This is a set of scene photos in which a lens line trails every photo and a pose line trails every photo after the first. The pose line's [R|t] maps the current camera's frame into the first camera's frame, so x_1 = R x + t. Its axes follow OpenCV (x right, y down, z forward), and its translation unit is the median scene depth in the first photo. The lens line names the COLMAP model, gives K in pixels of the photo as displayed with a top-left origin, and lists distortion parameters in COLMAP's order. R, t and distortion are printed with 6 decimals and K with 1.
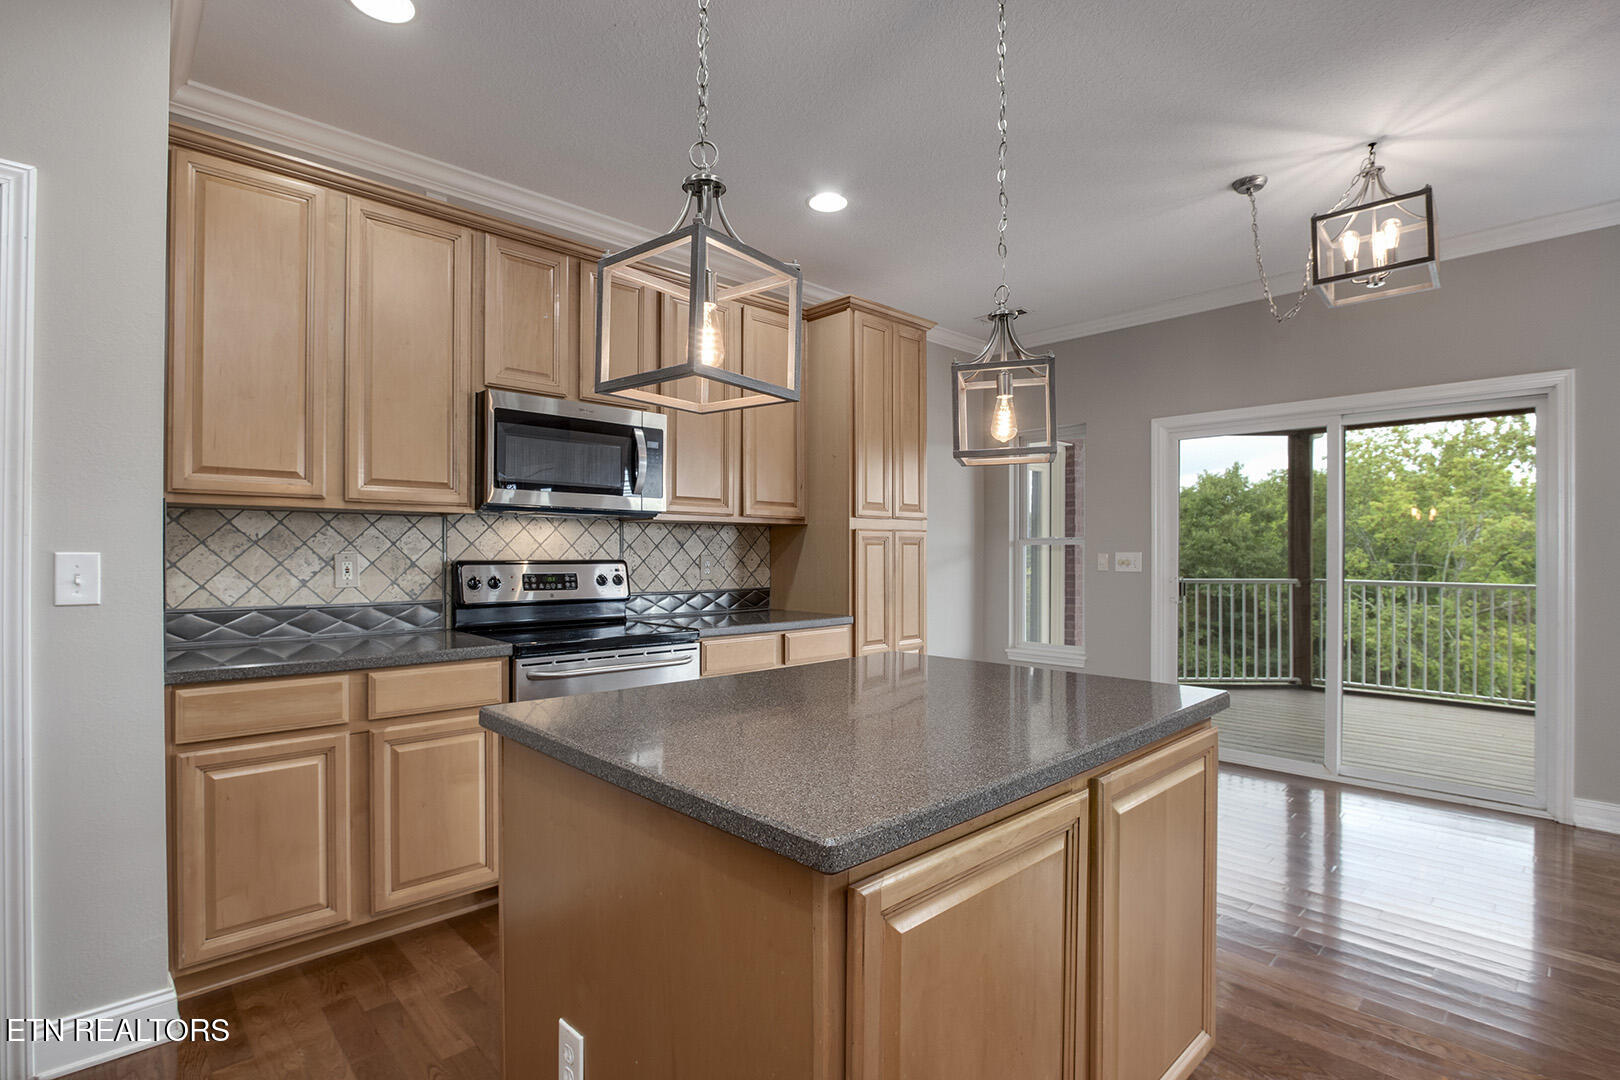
lens RADIAL K [[765.0, 0, 817.9], [0, 765.0, 546.2], [0, 0, 1]] dist [-0.018151, 0.001754]
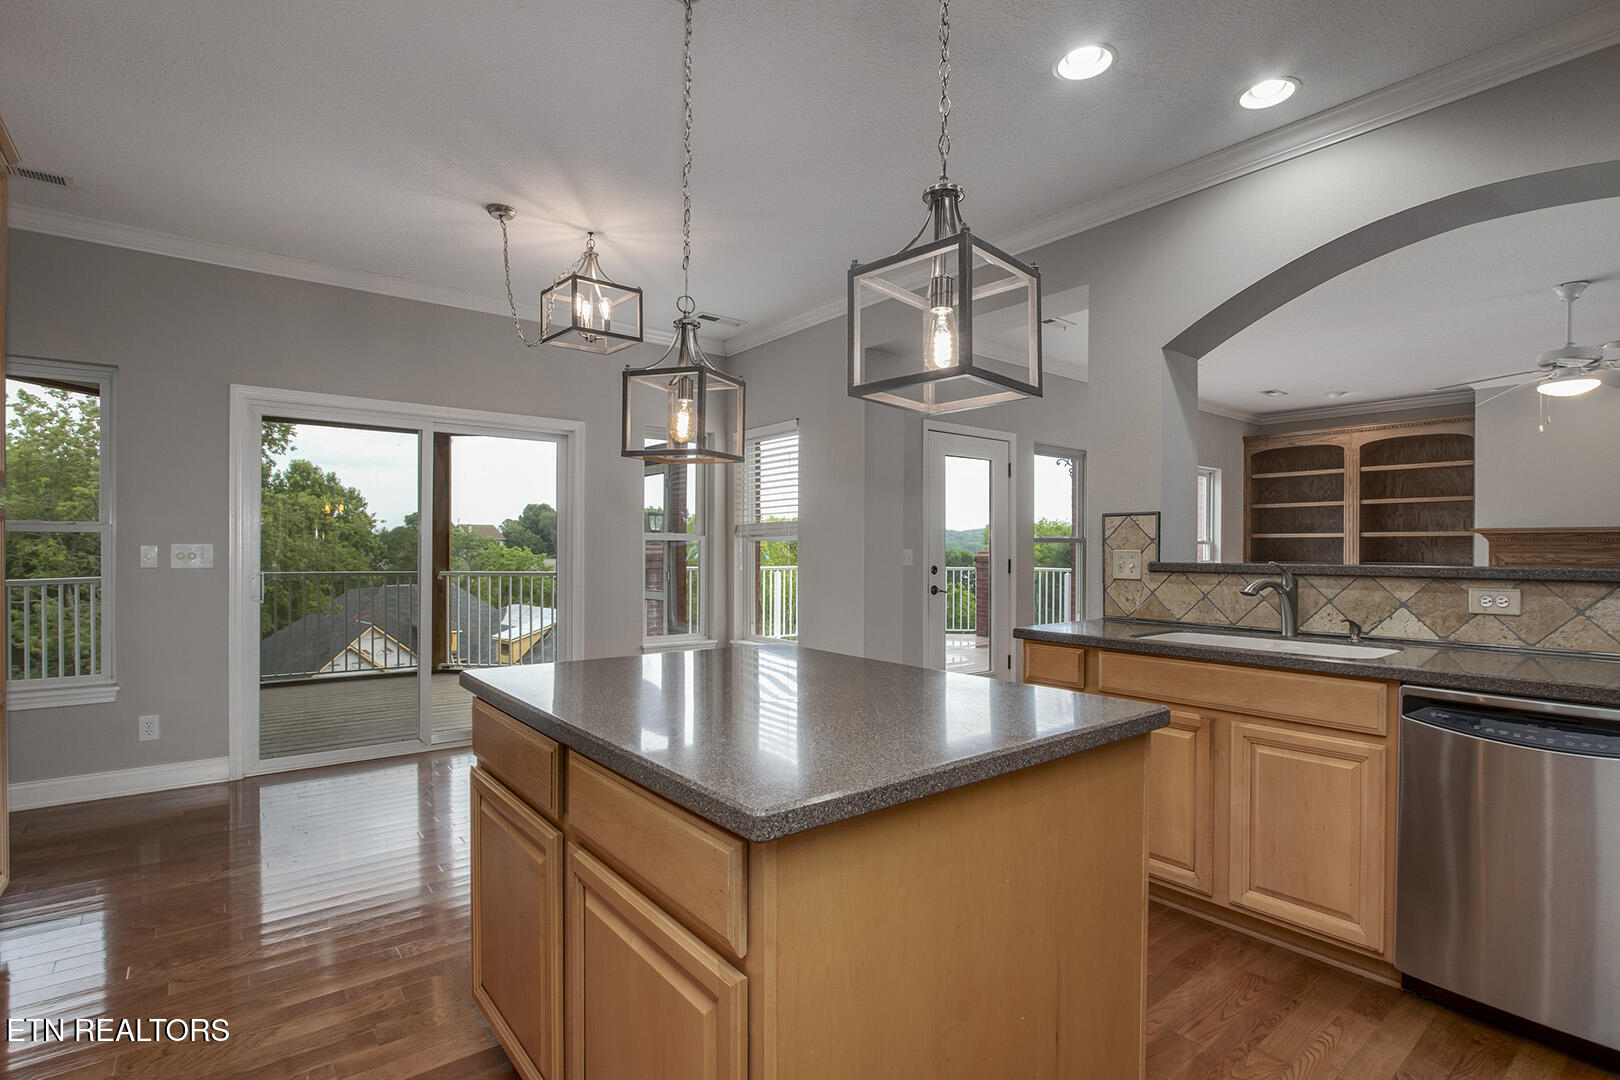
lens RADIAL K [[765.0, 0, 812.1], [0, 765.0, 549.1], [0, 0, 1]] dist [-0.018151, 0.001754]
pose [[0.096548, -0.003461, 0.995322, -0.524085], [-0.012228, 0.999914, 0.004663, 0.003475], [-0.995253, -0.012621, 0.096497, 0.467258]]
